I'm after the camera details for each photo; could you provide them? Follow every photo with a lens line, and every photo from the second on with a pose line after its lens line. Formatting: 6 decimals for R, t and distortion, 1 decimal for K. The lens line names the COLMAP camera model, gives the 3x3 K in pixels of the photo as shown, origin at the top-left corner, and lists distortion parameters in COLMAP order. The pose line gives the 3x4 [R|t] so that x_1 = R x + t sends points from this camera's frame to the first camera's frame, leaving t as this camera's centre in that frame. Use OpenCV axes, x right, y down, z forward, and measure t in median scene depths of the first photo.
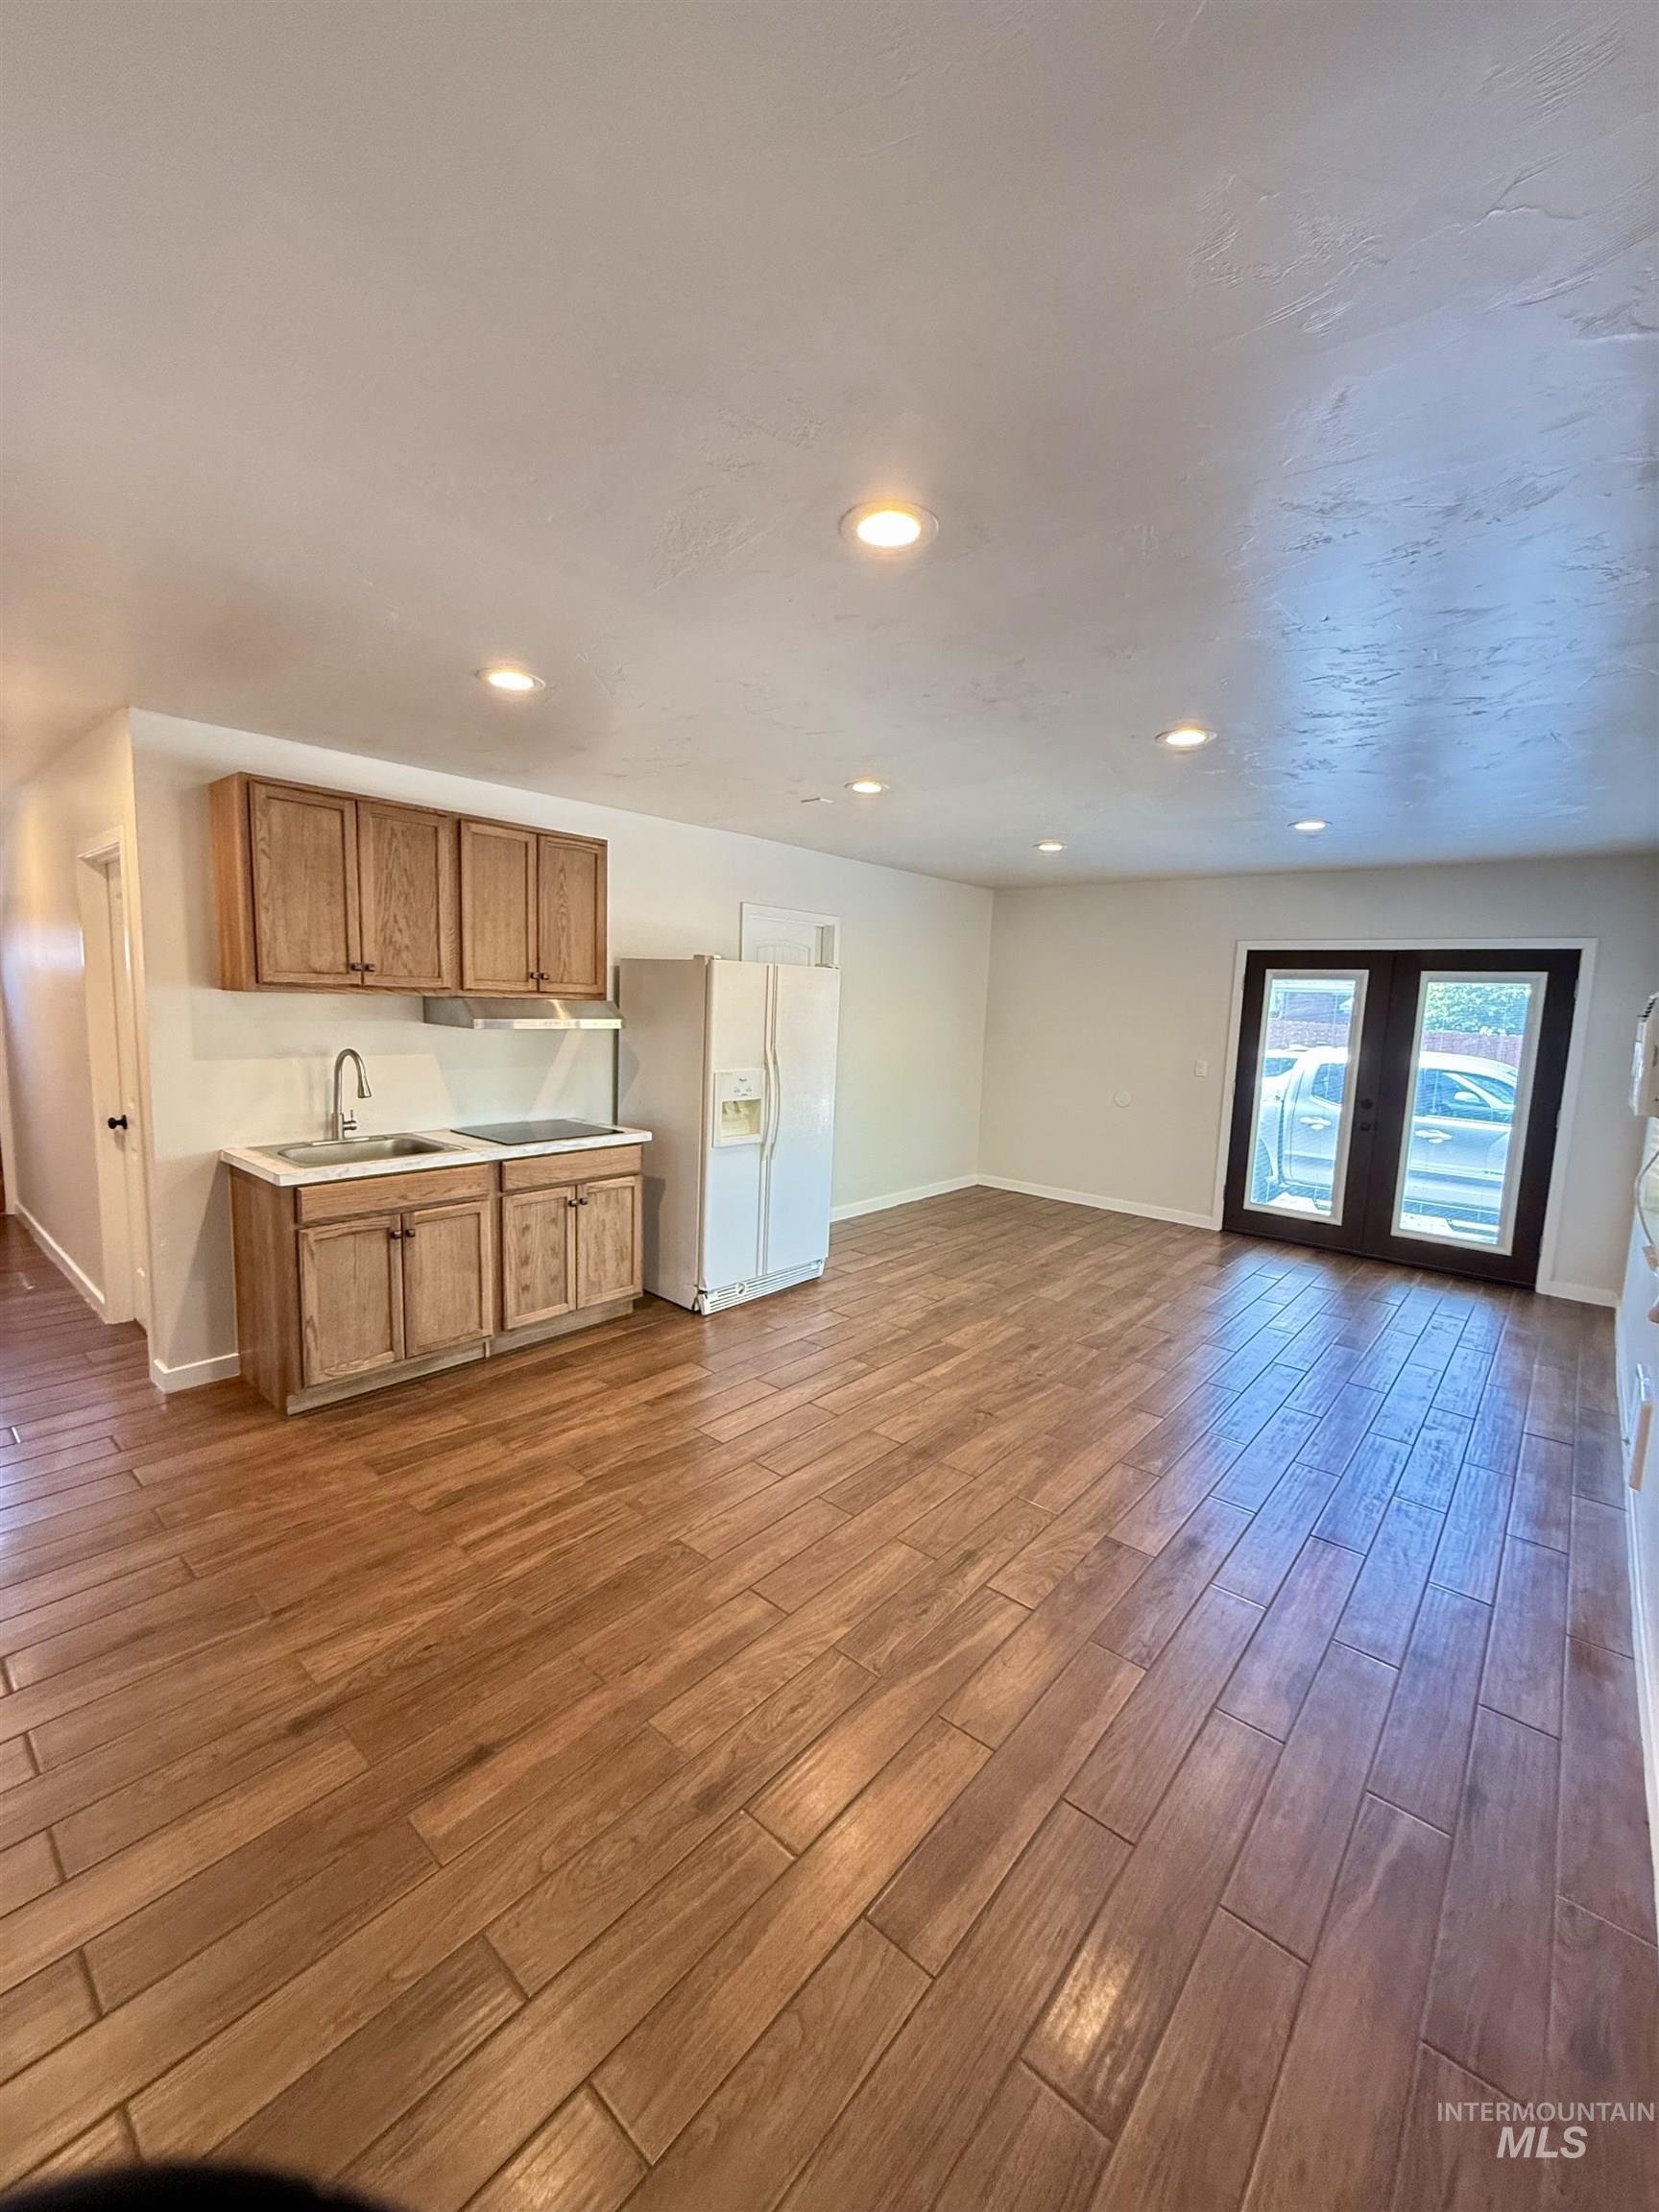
lens RADIAL K [[883.4, 0, 828.5], [0, 883.4, 1105.3], [0, 0, 1]] dist [-0.000926, 0.000209]
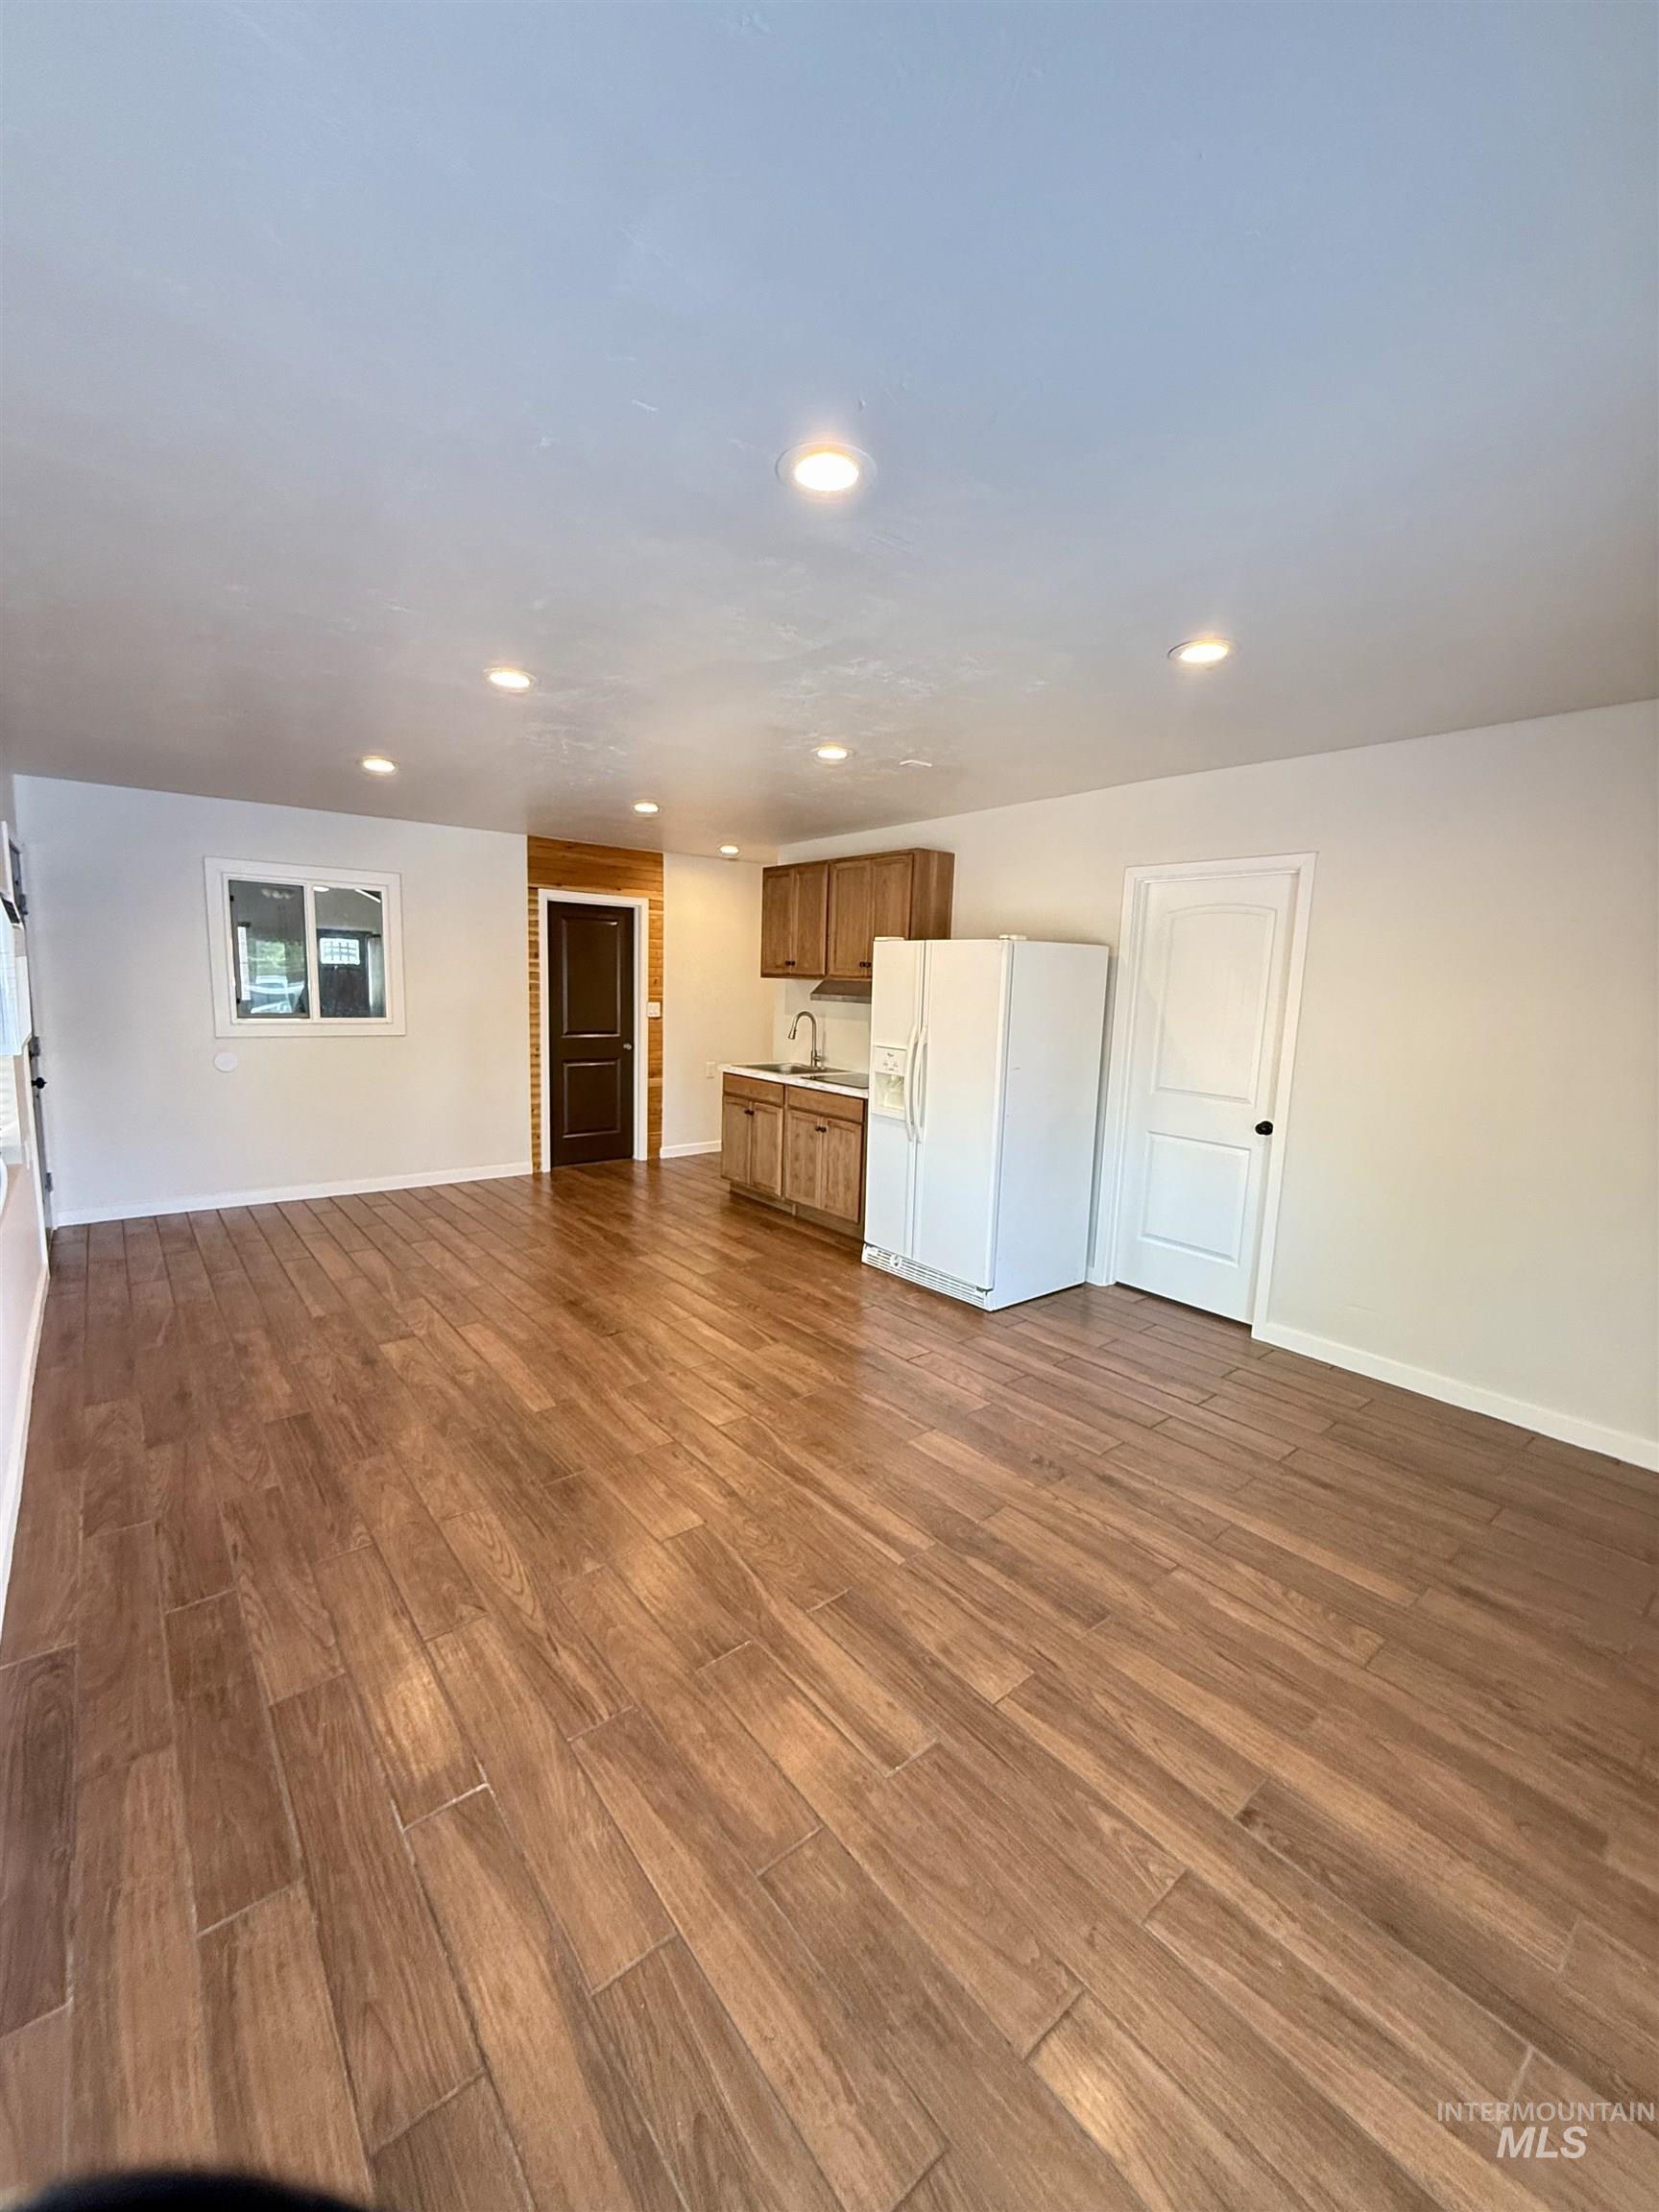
lens RADIAL K [[883.4, 0, 834.9], [0, 883.4, 1113.5], [0, 0, 1]] dist [-0.000926, 0.000209]
pose [[-0.166779, 0.108314, -0.980027, 0.989261], [-0.159758, 0.977846, 0.135260, -0.095891], [0.972966, 0.179126, -0.145780, 1.154636]]
